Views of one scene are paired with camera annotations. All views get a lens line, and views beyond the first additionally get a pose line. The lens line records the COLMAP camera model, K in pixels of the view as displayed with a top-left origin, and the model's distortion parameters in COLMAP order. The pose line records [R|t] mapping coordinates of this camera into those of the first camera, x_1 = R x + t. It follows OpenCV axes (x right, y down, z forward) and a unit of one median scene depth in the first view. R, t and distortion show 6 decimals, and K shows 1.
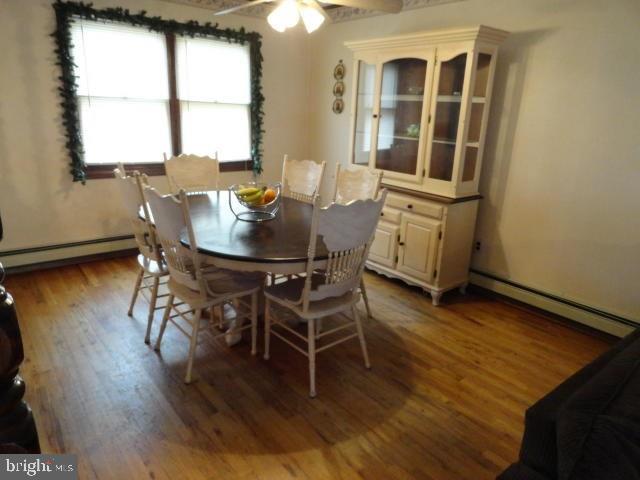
lens RADIAL K [[439.4, 0, 320.0], [0, 439.4, 240.0], [0, 0, 1]] dist [-0.004276, 0.004992]
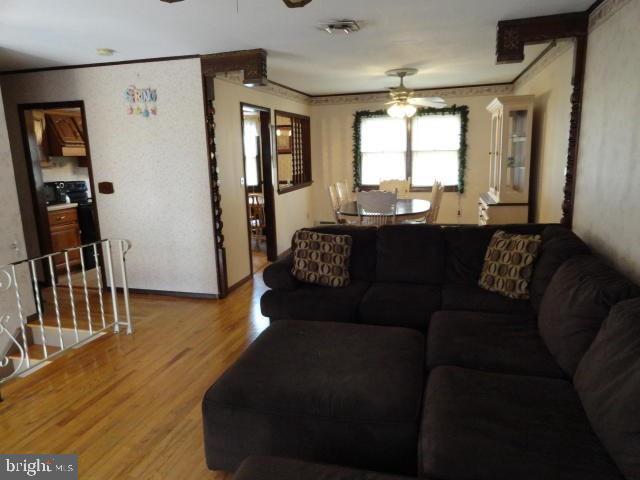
lens RADIAL K [[439.4, 0, 320.0], [0, 439.4, 240.0], [0, 0, 1]] dist [-0.004276, 0.004992]
pose [[0.588994, 0.096954, -0.802300, 1.035505], [-0.178445, 0.983875, -0.012106, 0.143335], [0.788190, 0.150297, 0.596798, -0.347944]]
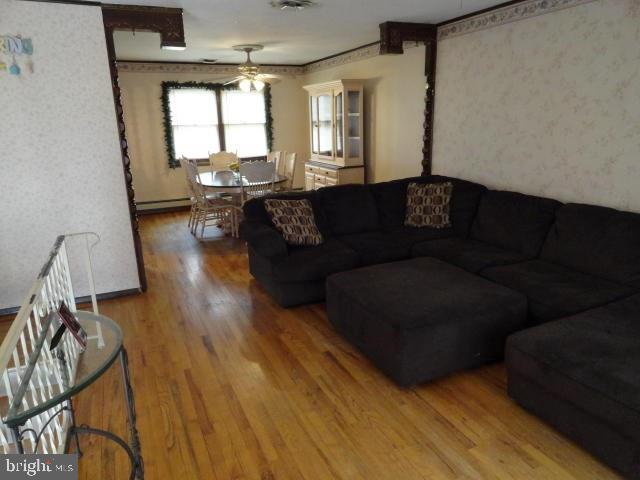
lens RADIAL K [[439.4, 0, 320.0], [0, 439.4, 240.0], [0, 0, 1]] dist [-0.004276, 0.004992]
pose [[0.967893, 0.000014, -0.251363, 0.595998], [-0.006409, 0.999676, -0.024626, 0.235557], [0.251281, 0.025446, 0.967580, -0.748653]]
